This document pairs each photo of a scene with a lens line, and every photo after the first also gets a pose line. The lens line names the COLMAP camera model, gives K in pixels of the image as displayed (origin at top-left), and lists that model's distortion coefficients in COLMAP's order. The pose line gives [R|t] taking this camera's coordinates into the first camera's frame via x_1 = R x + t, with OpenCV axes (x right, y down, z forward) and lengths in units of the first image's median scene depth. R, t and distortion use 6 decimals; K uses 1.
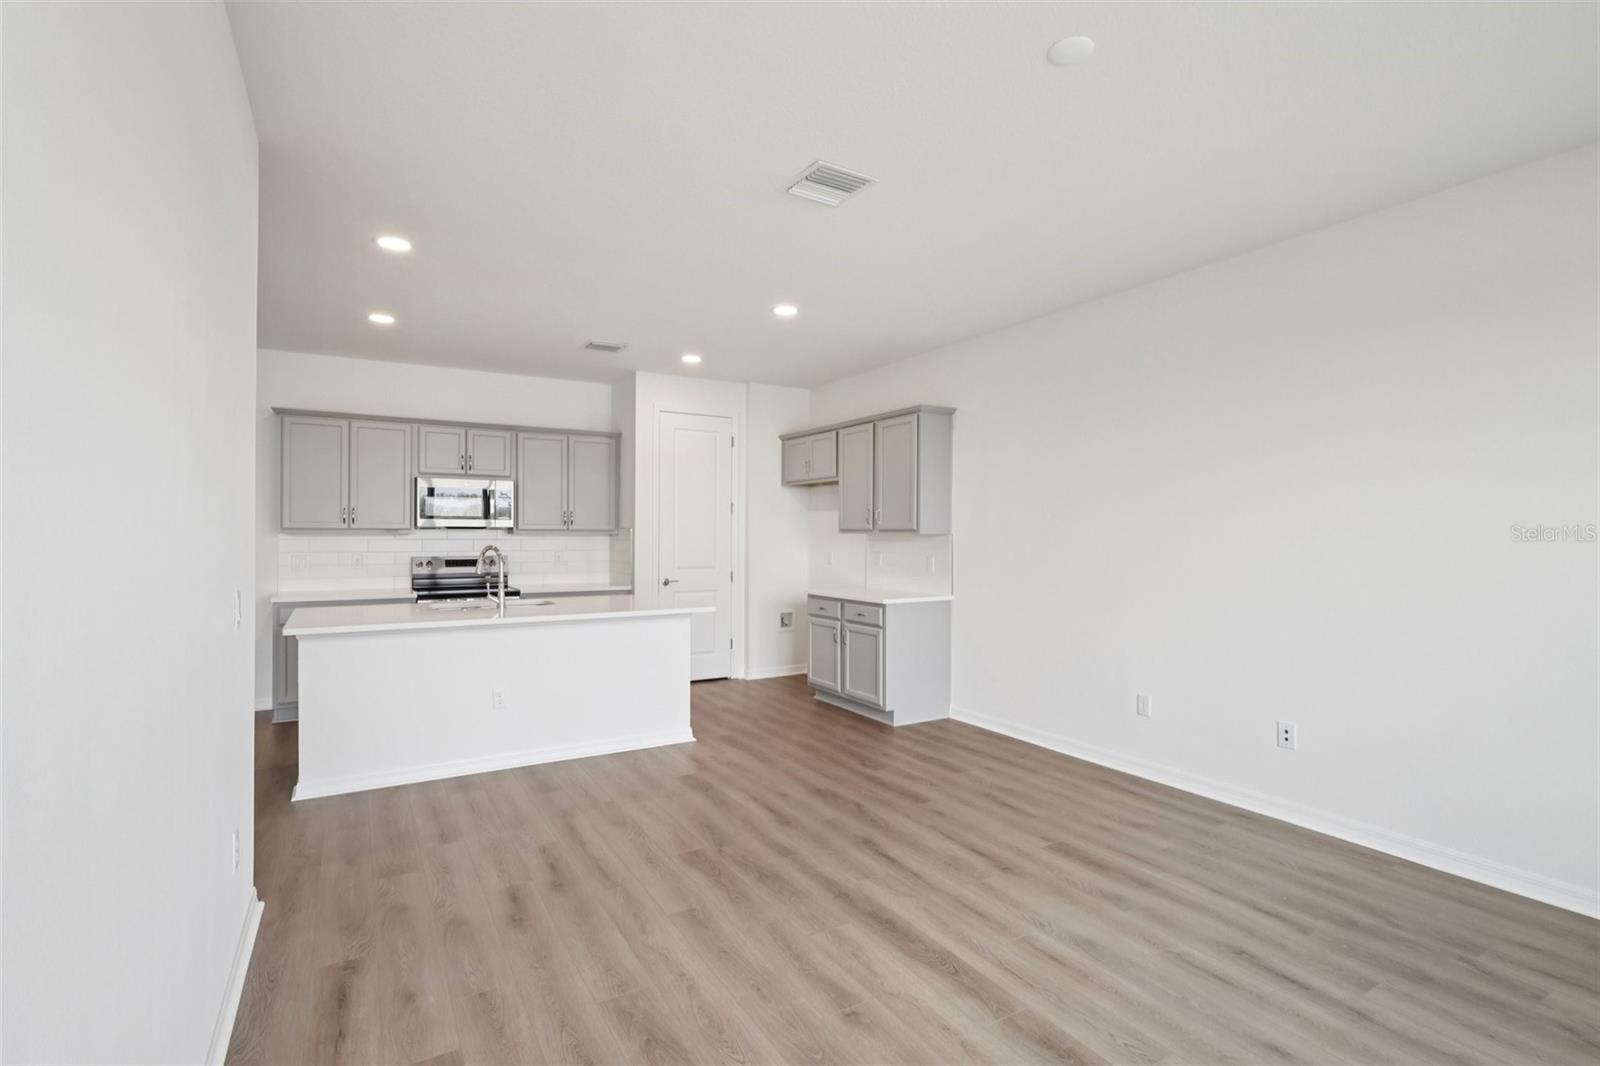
lens RADIAL K [[754.7, 0, 802.3], [0, 754.7, 530.4], [0, 0, 1]] dist [-0.003184, 0.001884]
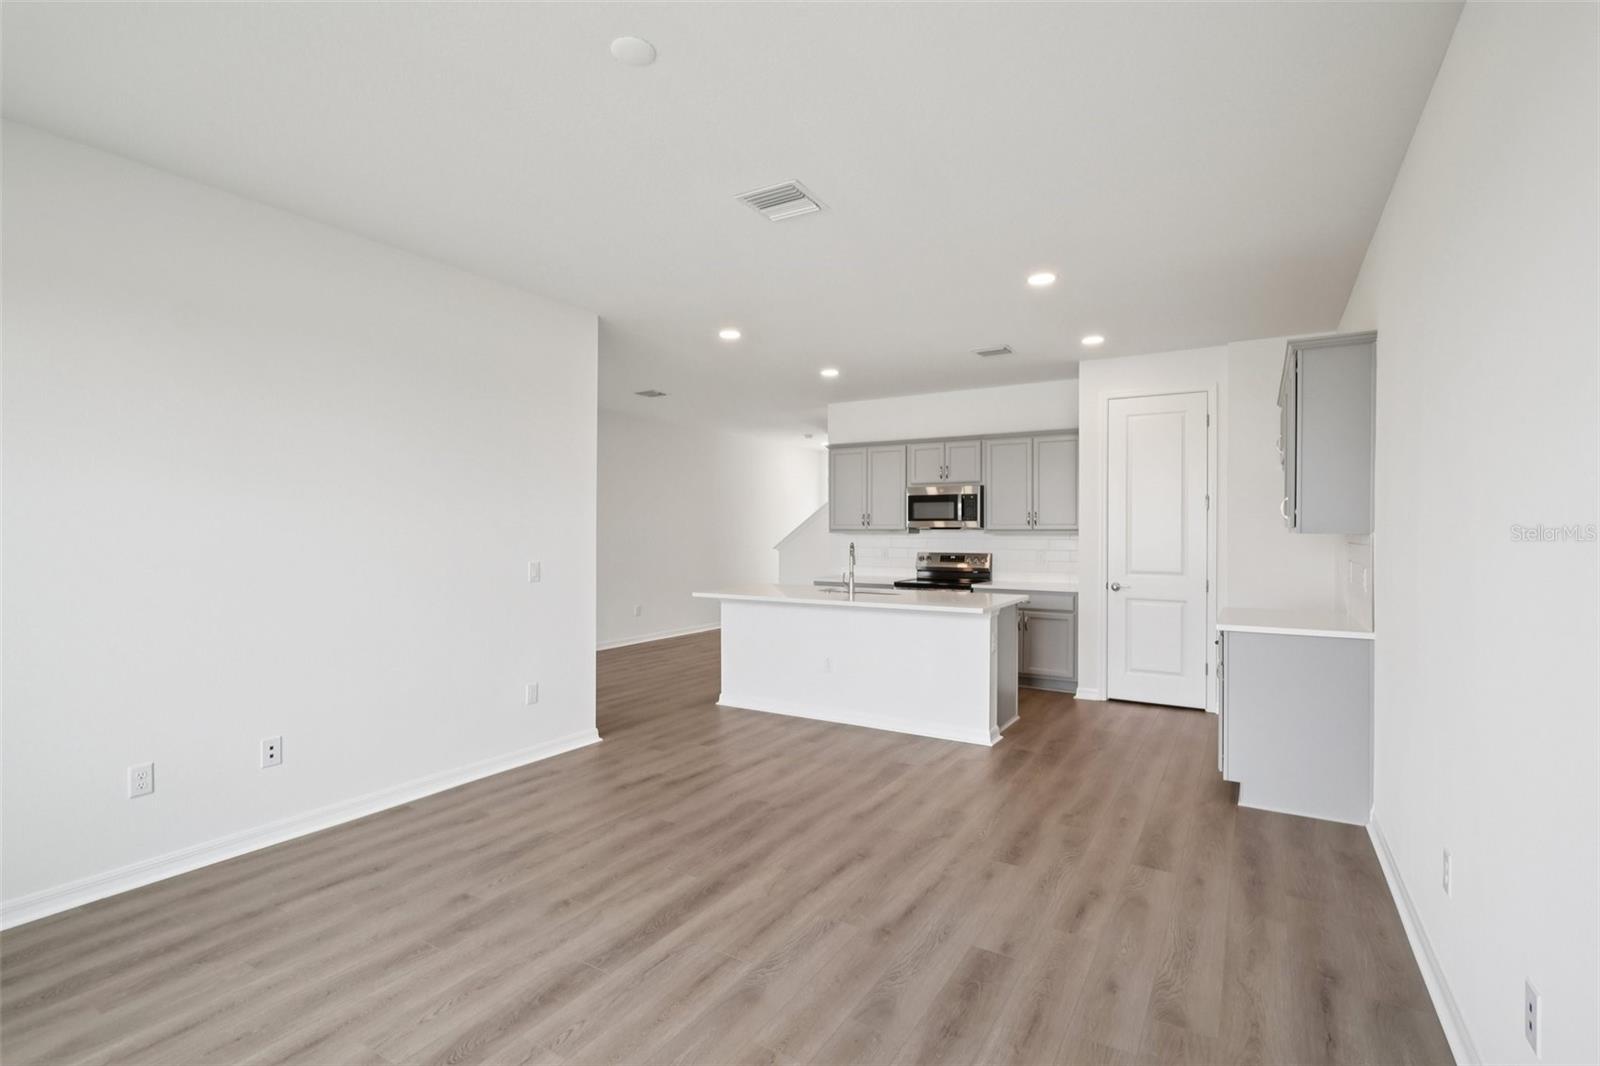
lens RADIAL K [[754.7, 0, 791.0], [0, 754.7, 527.1], [0, 0, 1]] dist [-0.003184, 0.001884]
pose [[0.451237, -0.008154, -0.892367, 0.912934], [0.004277, 0.999967, -0.006974, 0.003753], [0.892394, -0.000669, 0.451256, 0.495019]]
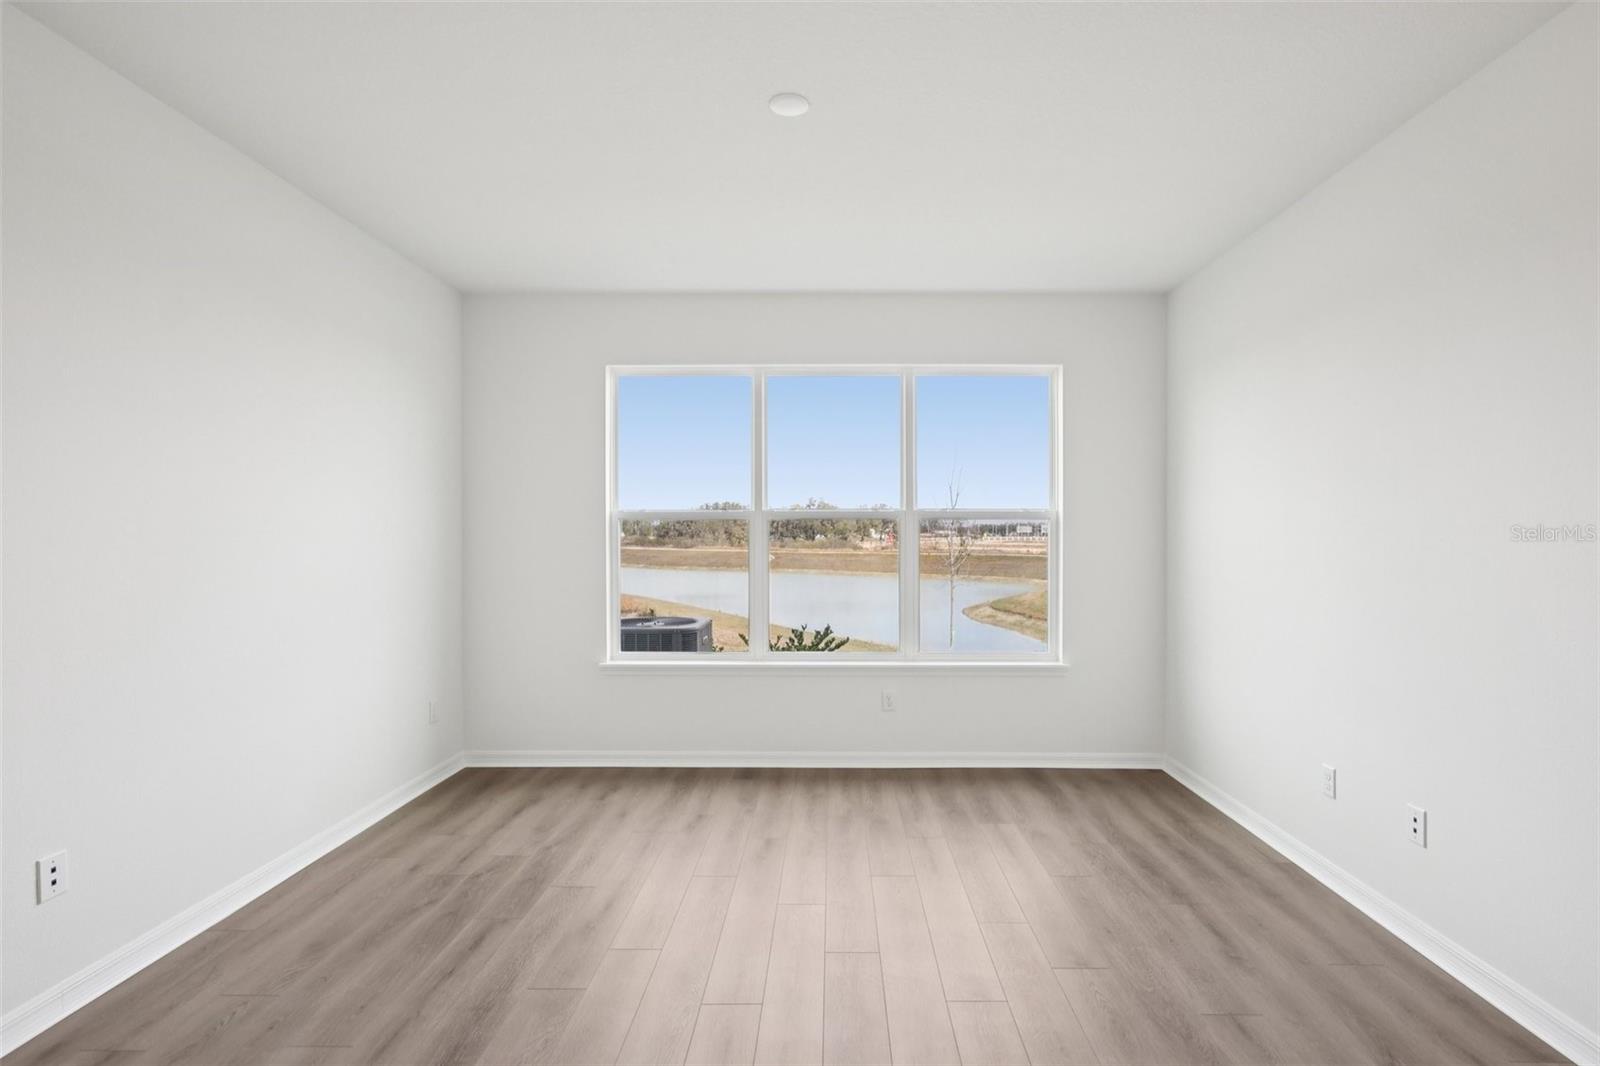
lens RADIAL K [[754.7, 0, 811.6], [0, 754.7, 558.7], [0, 0, 1]] dist [-0.003184, 0.001884]
pose [[-0.845445, -0.019678, 0.533700, -0.184479], [-0.002773, 0.999469, 0.032459, 0.000936], [-0.534056, 0.025963, -0.845051, 1.296269]]
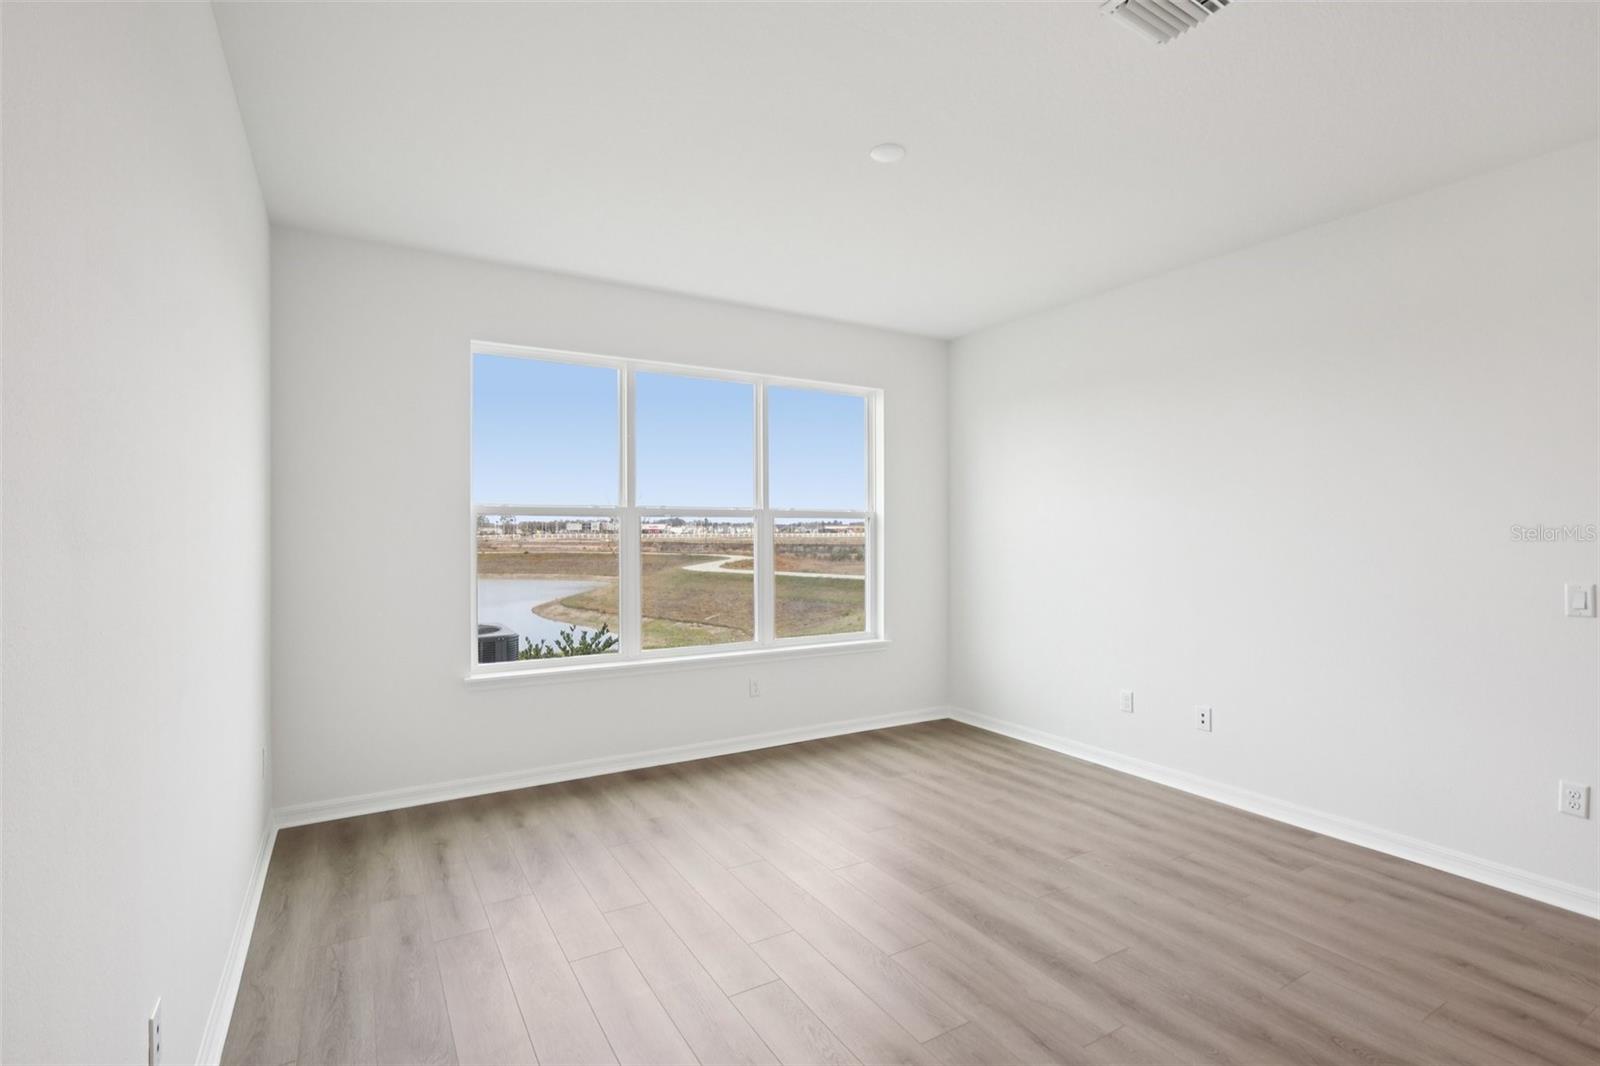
lens RADIAL K [[754.7, 0, 784.3], [0, 754.7, 549.9], [0, 0, 1]] dist [-0.003184, 0.001884]
pose [[-0.999743, -0.003433, 0.022390, 0.335849], [-0.002919, 0.999733, 0.022926, 0.003096], [-0.022462, 0.022855, -0.999486, 1.528599]]
